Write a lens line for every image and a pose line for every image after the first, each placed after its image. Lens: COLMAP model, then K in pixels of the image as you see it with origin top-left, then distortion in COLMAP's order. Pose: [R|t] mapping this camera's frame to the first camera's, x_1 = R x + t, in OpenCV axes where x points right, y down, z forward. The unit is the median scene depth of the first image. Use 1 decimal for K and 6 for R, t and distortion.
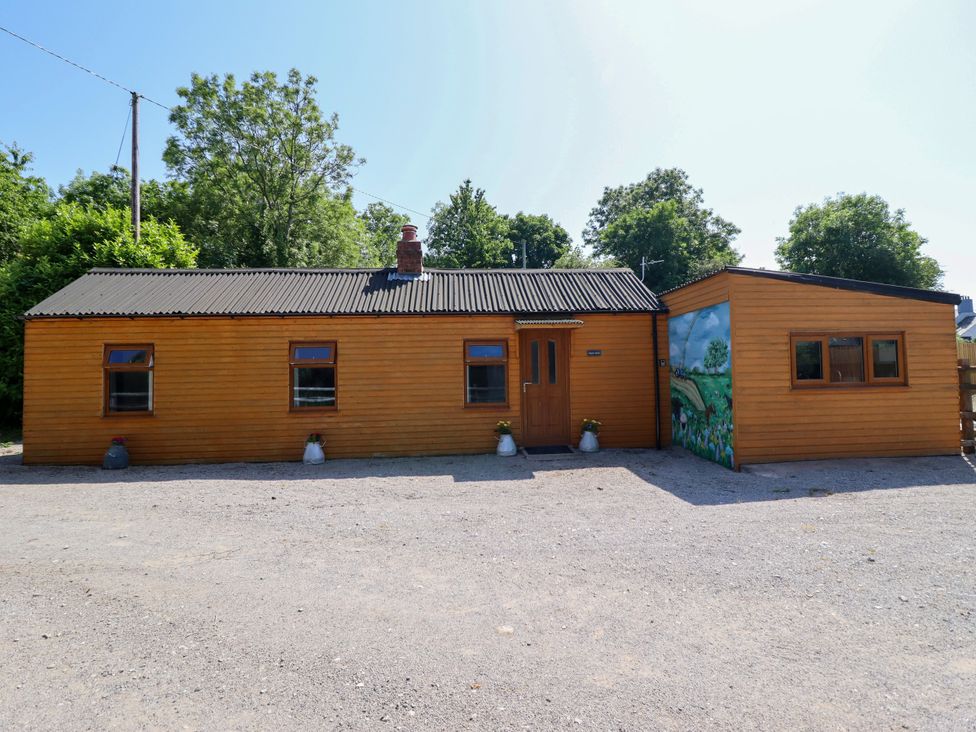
lens RADIAL K [[504.9, 0, 487.2], [0, 504.9, 352.1], [0, 0, 1]] dist [-0.002771, -0.010906]
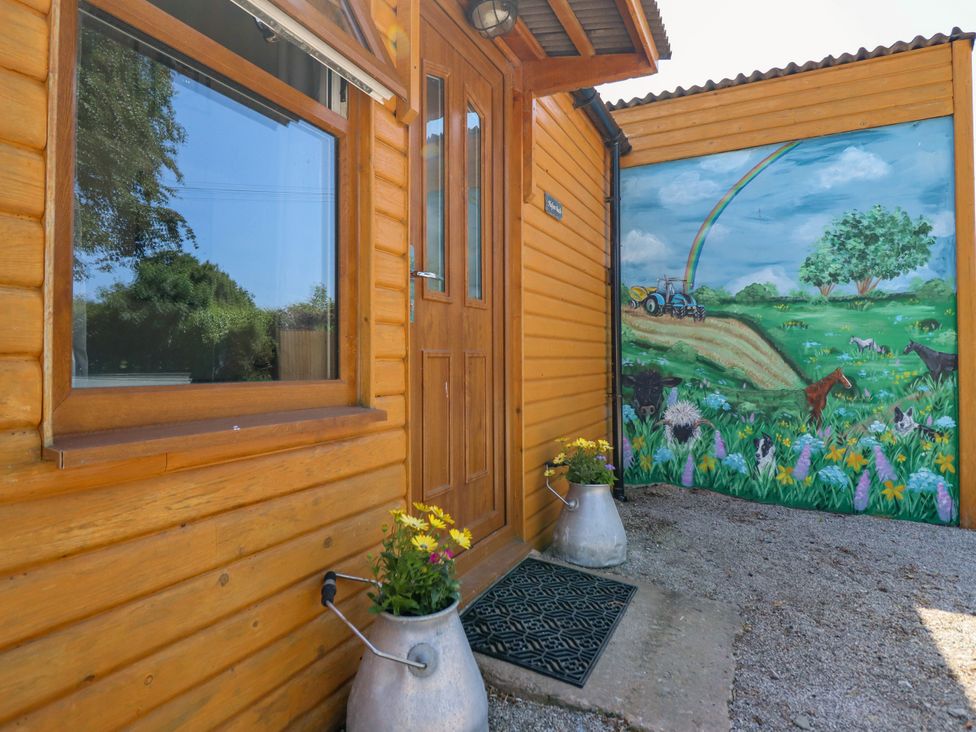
lens RADIAL K [[582.7, 0, 487.8], [0, 582.7, 349.2], [0, 0, 1]] dist [0.001332, -0.010448]
pose [[0.518718, 0.035975, 0.854188, -0.096605], [-0.044675, 0.998890, -0.014940, 0.096280], [-0.853777, -0.030411, 0.519749, 0.920176]]
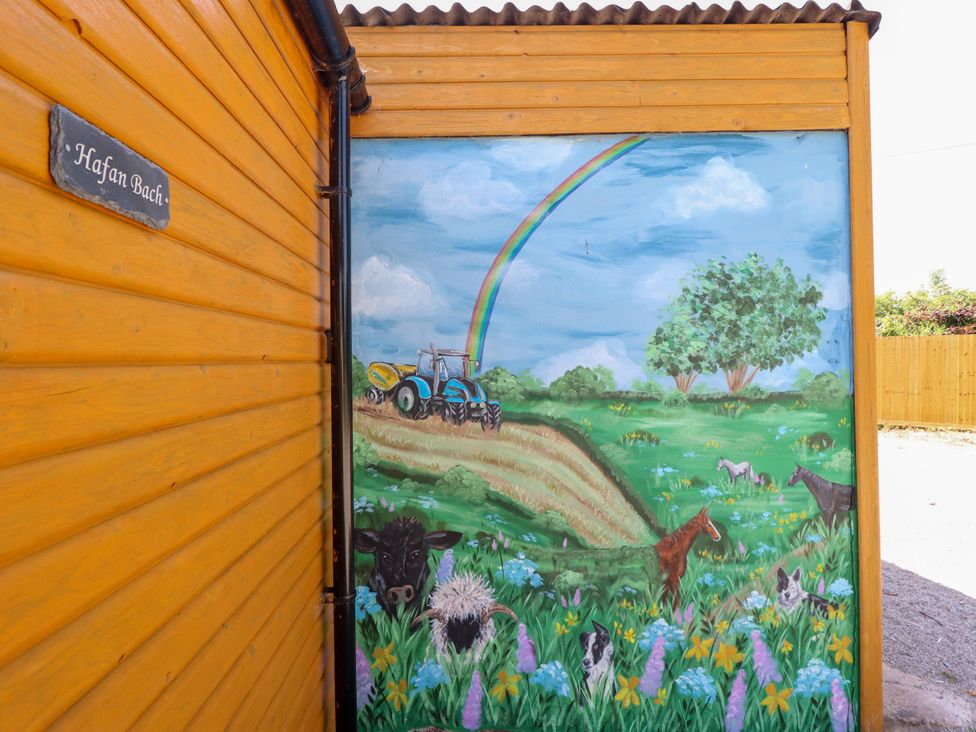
lens RADIAL K [[552.2, 0, 491.6], [0, 552.2, 352.3], [0, 0, 1]] dist [0.004879, -0.013995]
pose [[0.062831, 0.036191, 0.997368, 0.145672], [-0.032775, 0.998878, -0.034181, 0.031396], [-0.997486, -0.030541, 0.063947, 1.005745]]
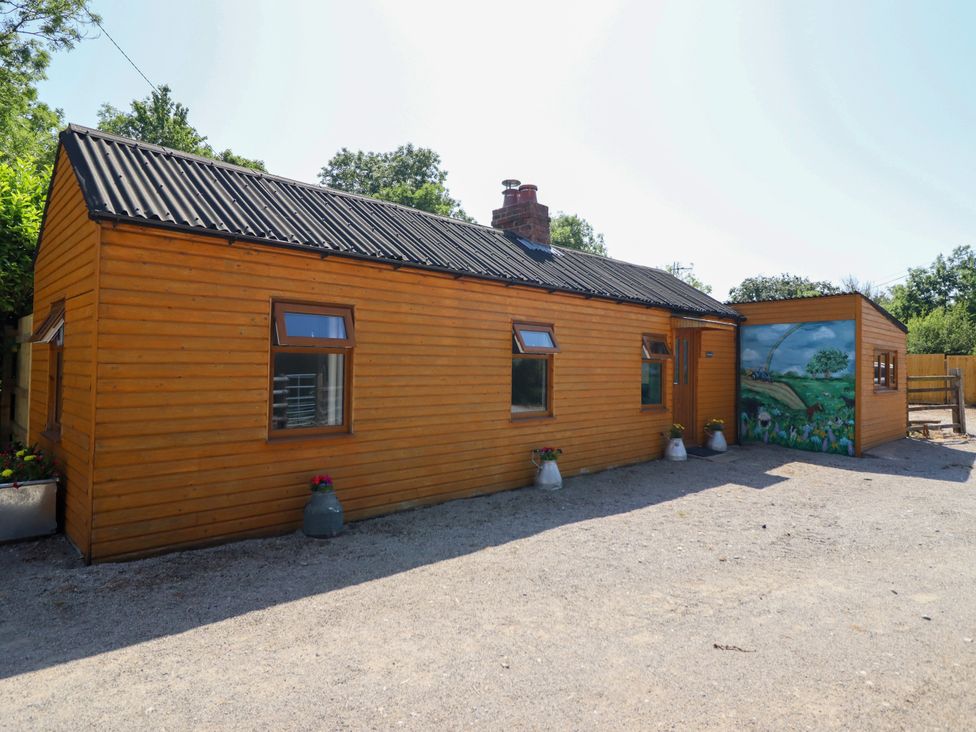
lens RADIAL K [[582.7, 0, 487.8], [0, 582.7, 349.2], [0, 0, 1]] dist [0.001332, -0.010448]
pose [[0.780308, 0.049222, 0.623455, -0.938289], [-0.057043, 0.998344, -0.007426, 0.027360], [-0.622788, -0.029769, 0.781824, 0.385138]]
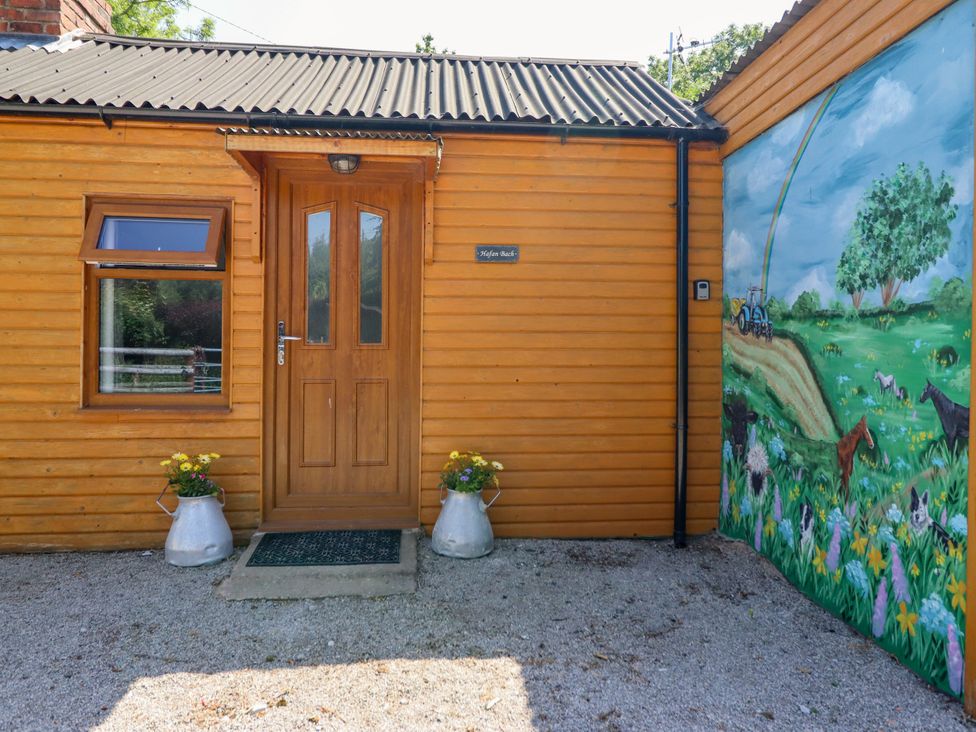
lens RADIAL K [[696.9, 0, 489.4], [0, 696.9, 346.9], [0, 0, 1]] dist [0.002568, -0.003695]
pose [[0.999638, 0.026880, 0.000572, 0.223117], [-0.026883, 0.998904, 0.038324, 0.049216], [0.000459, -0.038326, 0.999265, 0.577016]]
